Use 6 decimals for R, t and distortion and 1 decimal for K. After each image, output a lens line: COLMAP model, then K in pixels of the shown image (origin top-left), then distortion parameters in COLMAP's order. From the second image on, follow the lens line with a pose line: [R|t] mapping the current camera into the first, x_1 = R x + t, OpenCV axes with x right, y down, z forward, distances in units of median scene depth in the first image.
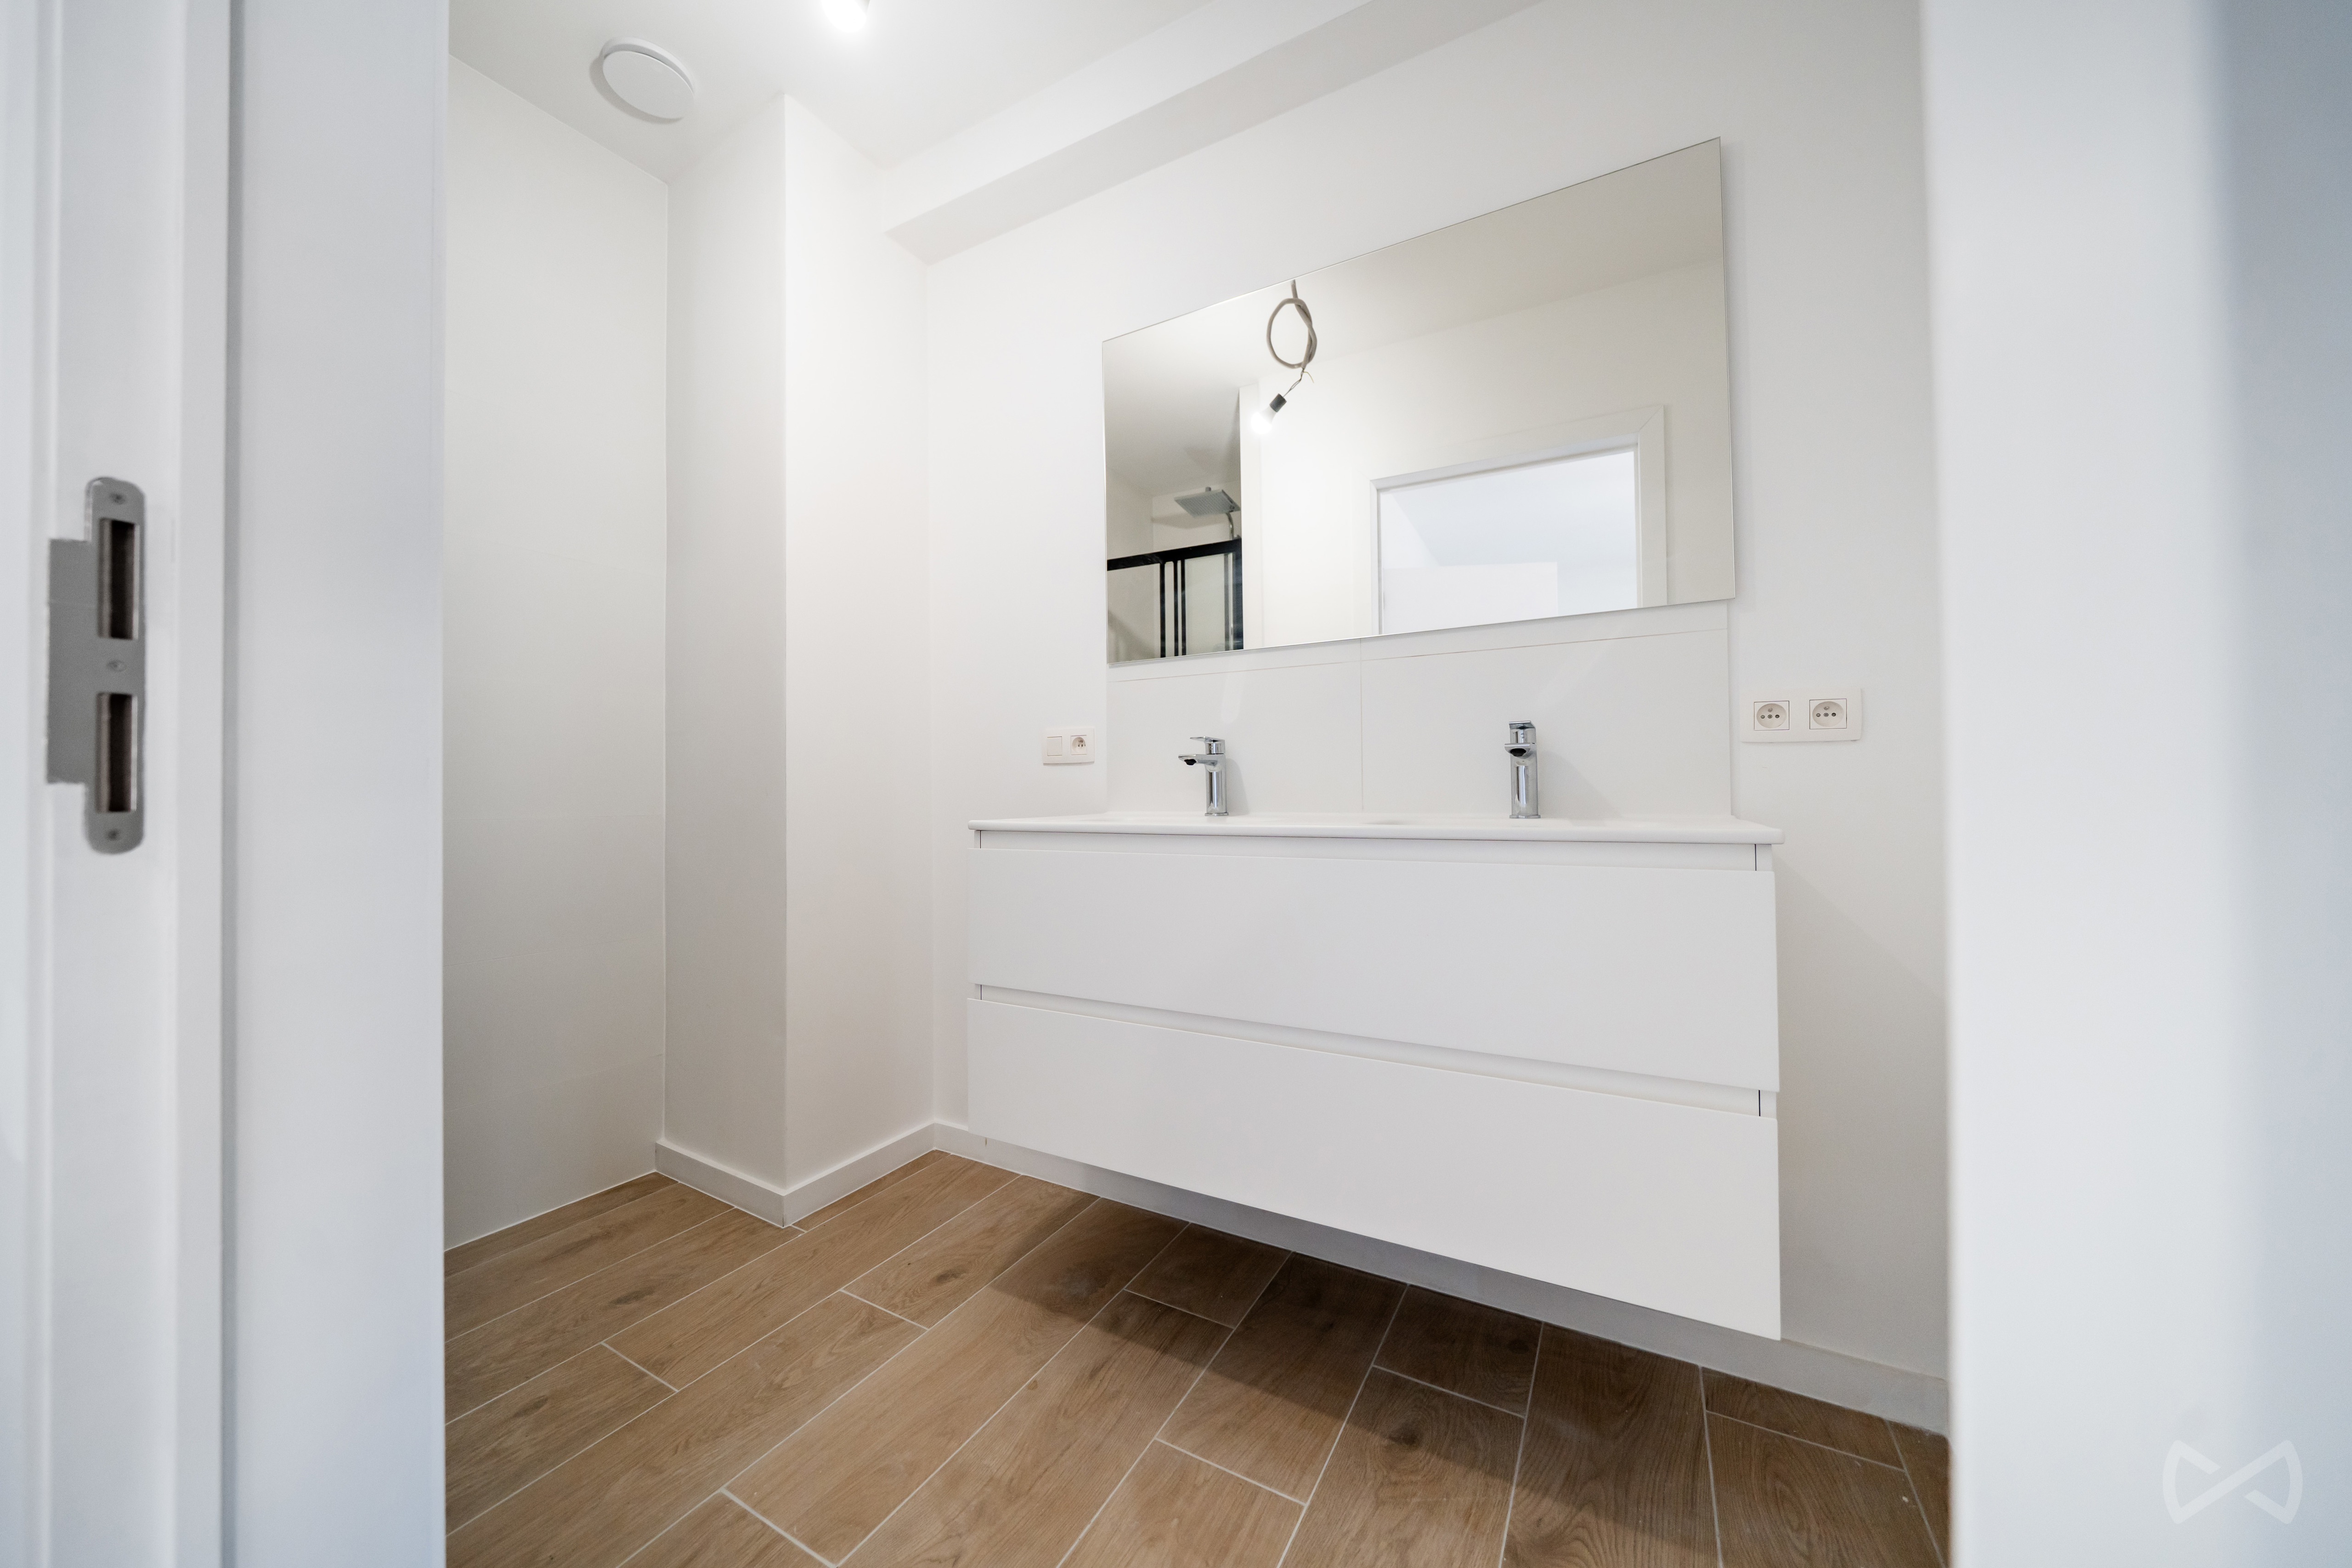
lens RADIAL K [[810.3, 0, 1177.1], [0, 810.3, 780.4], [0, 0, 1]] dist [-0.005110, -0.000090]
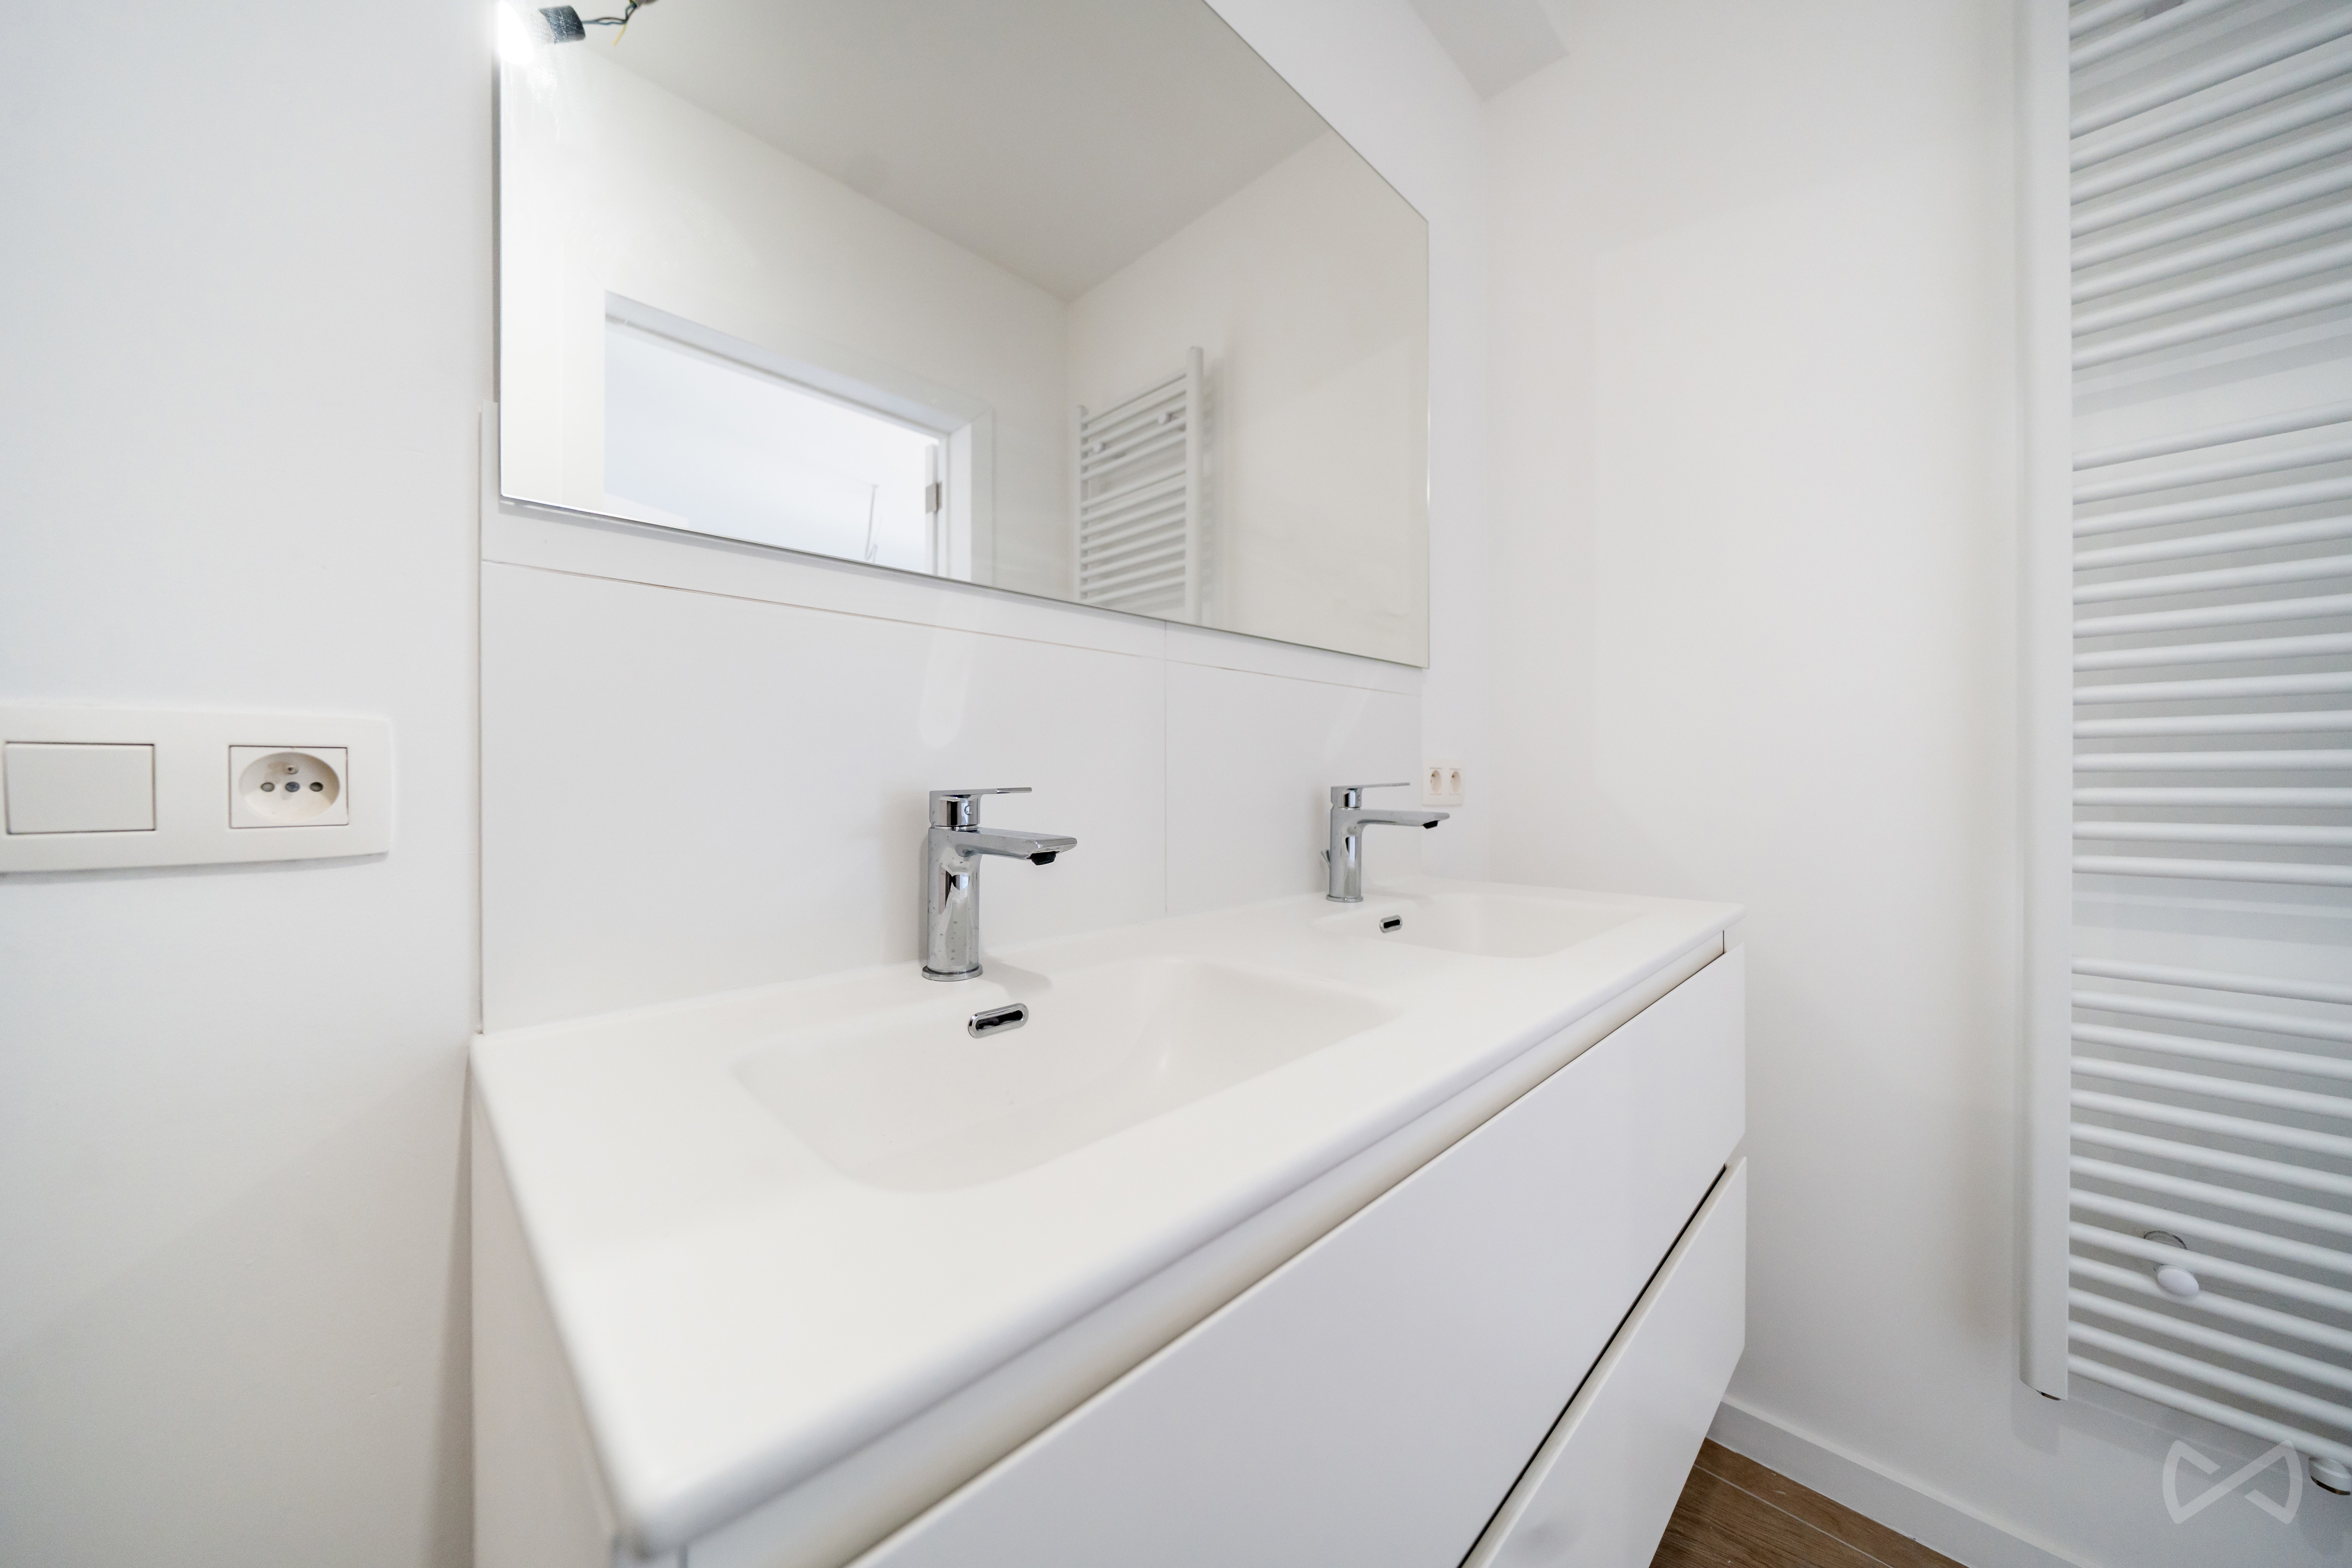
lens RADIAL K [[797.2, 0, 1179.9], [0, 797.2, 782.1], [0, 0, 1]] dist [-0.007188, -0.000100]
pose [[0.282584, 0.002553, 0.959239, -0.304022], [-0.012663, 0.999919, 0.001069, -0.054897], [-0.959159, -0.012449, 0.282594, 0.773042]]
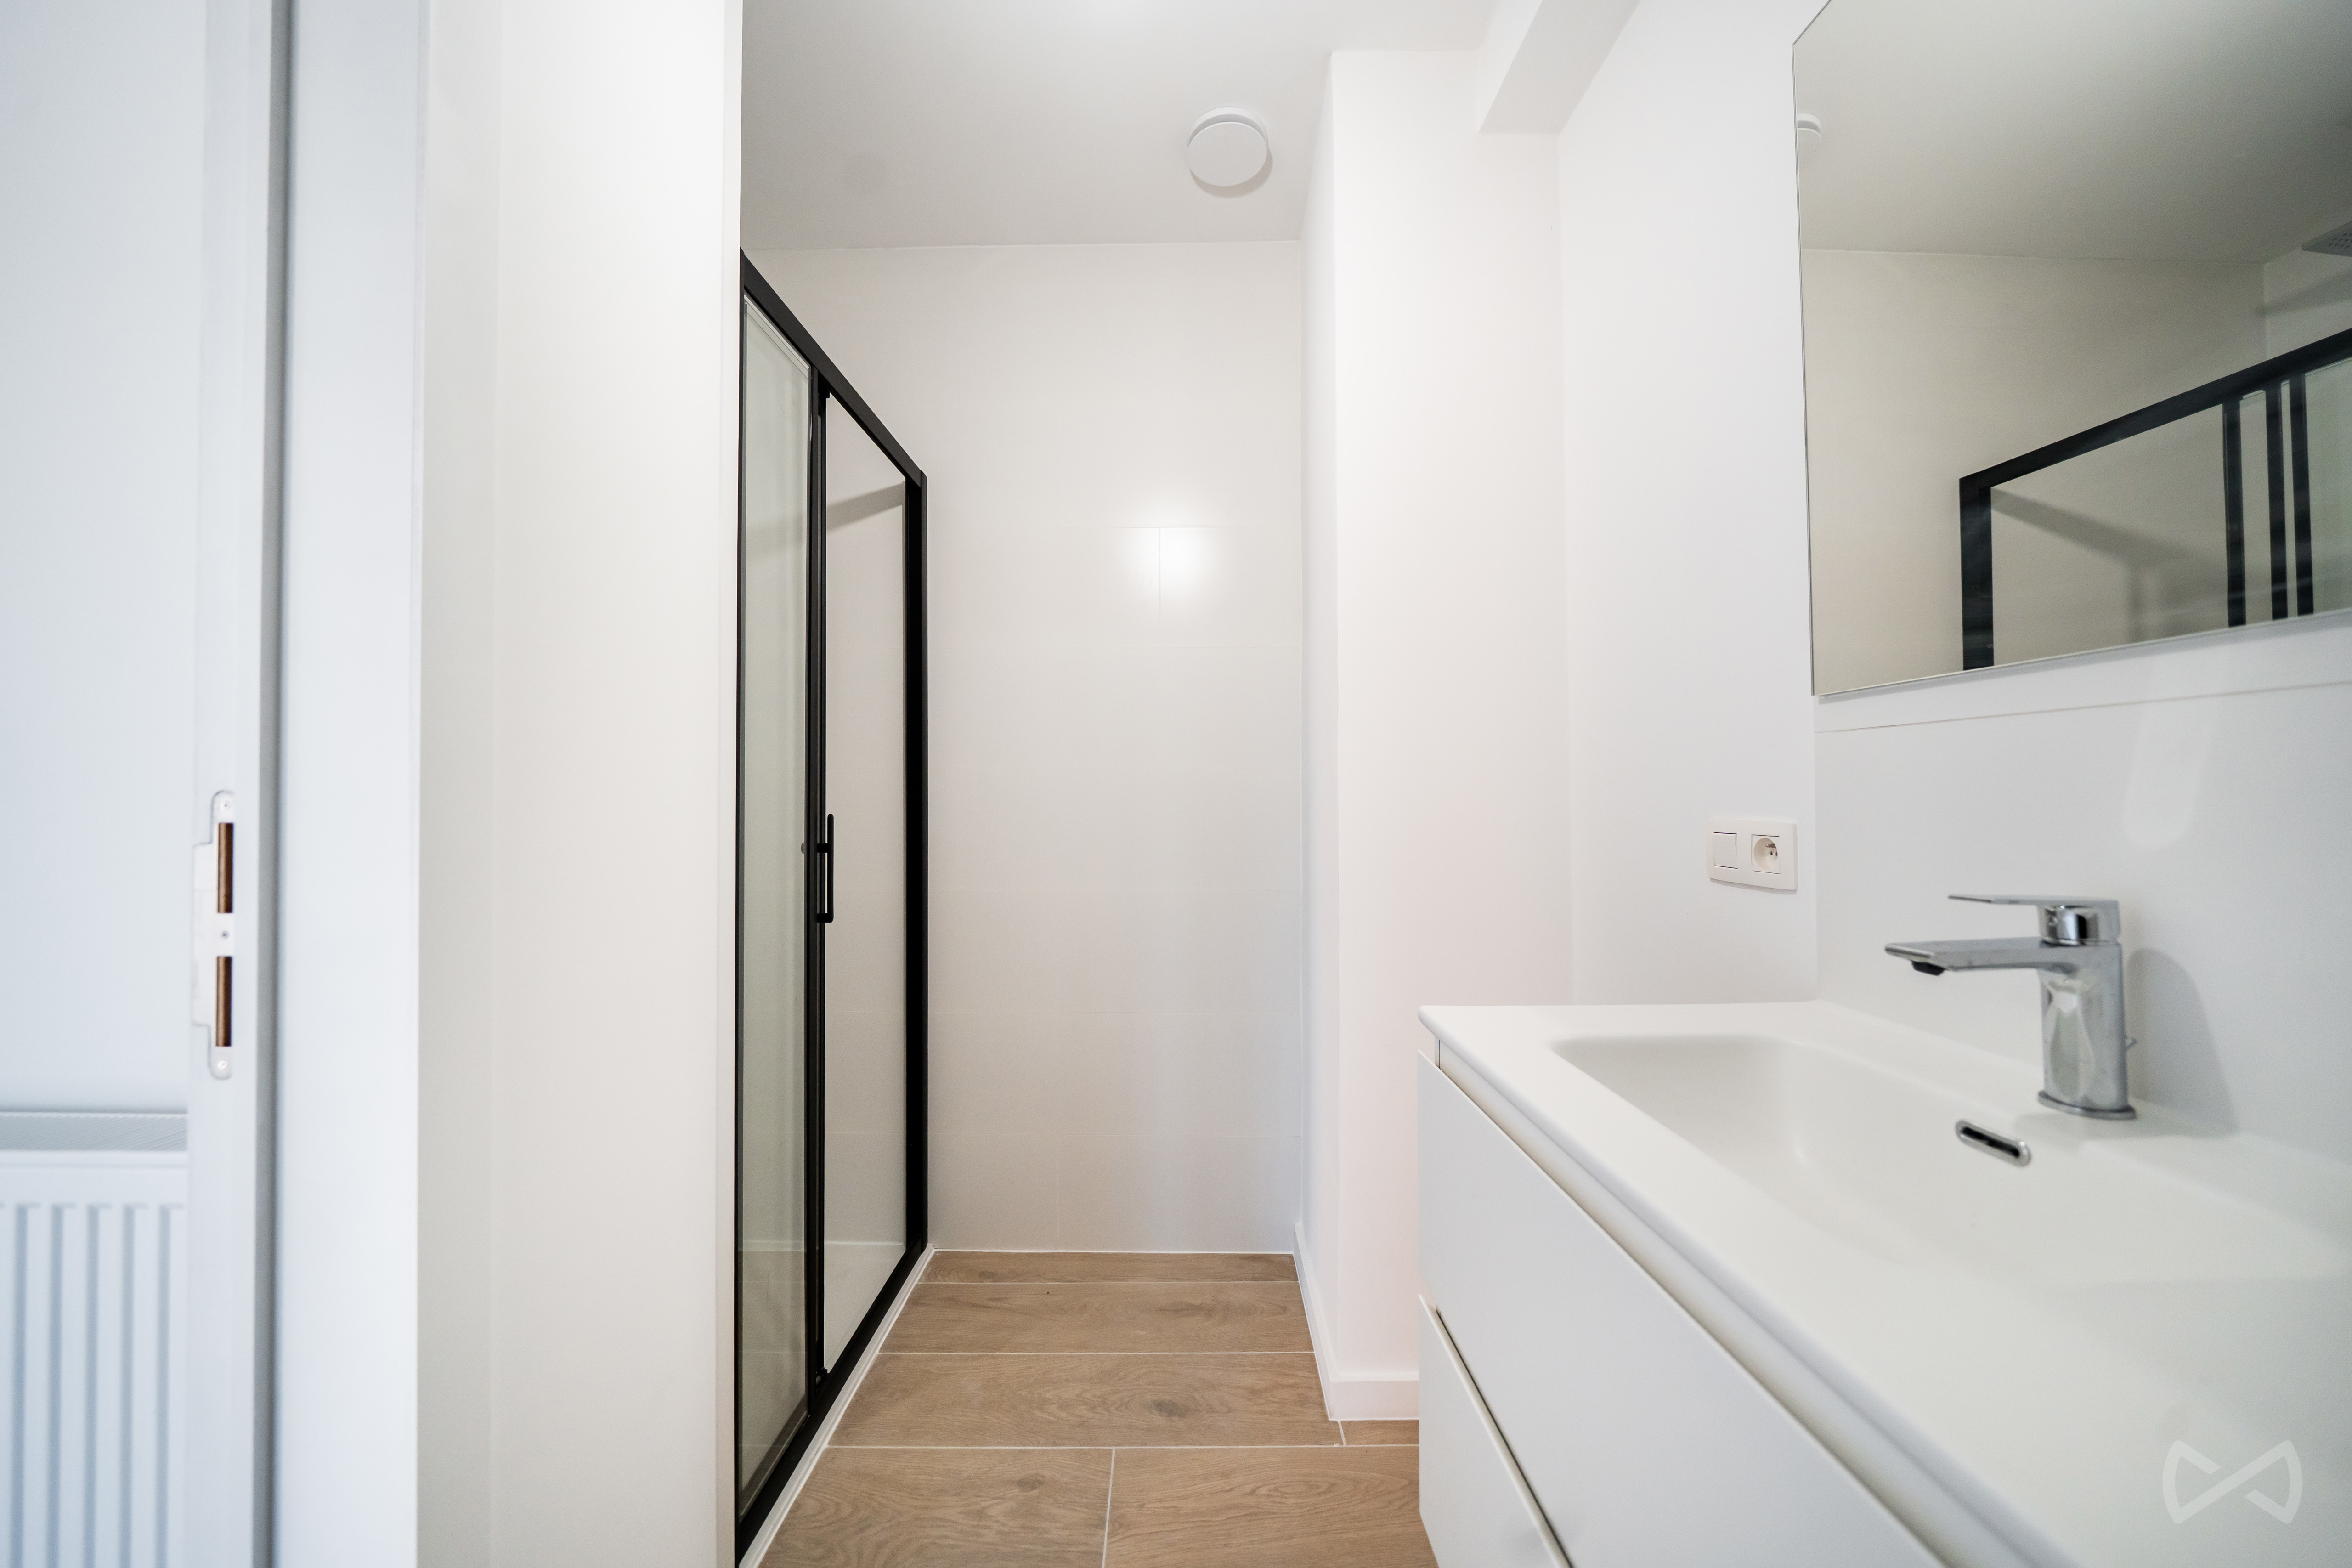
lens RADIAL K [[797.2, 0, 1179.9], [0, 797.2, 782.1], [0, 0, 1]] dist [-0.007188, -0.000100]
pose [[0.489219, -0.006216, -0.872139, 0.154973], [0.010374, 0.999945, -0.001308, -0.104062], [0.872099, -0.008407, 0.489257, 0.480351]]
